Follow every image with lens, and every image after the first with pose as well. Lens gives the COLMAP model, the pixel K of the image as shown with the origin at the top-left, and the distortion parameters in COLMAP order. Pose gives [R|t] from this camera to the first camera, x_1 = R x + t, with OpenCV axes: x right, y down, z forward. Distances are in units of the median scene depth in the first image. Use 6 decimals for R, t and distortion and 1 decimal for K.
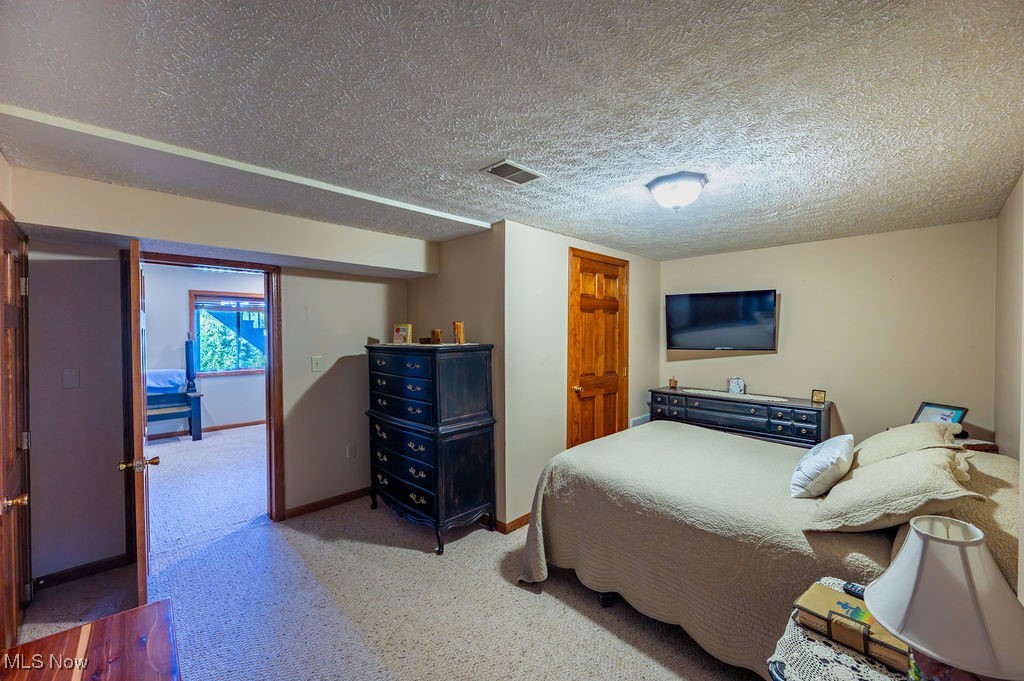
lens RADIAL K [[418.4, 0, 516.4], [0, 418.4, 337.1], [0, 0, 1]] dist [-0.006975, 0.000022]
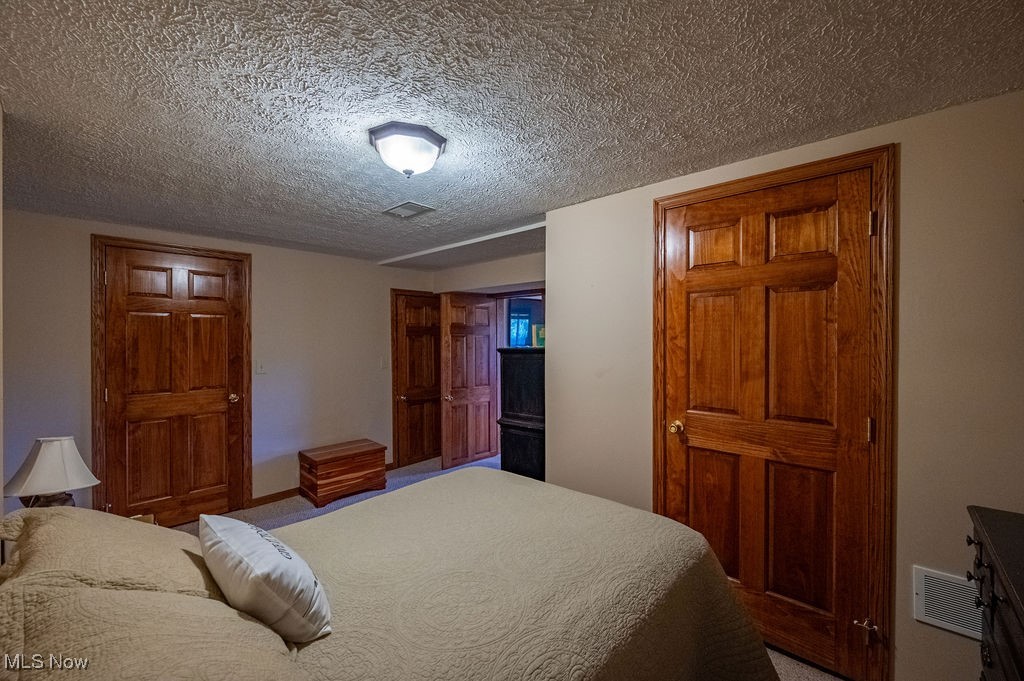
lens RADIAL K [[418.4, 0, 516.4], [0, 418.4, 337.1], [0, 0, 1]] dist [-0.006975, 0.000022]
pose [[0.042817, -0.003308, -0.999077, 0.702742], [-0.007404, 0.999966, -0.003628, -0.001277], [0.999055, 0.007552, 0.042791, 0.705363]]
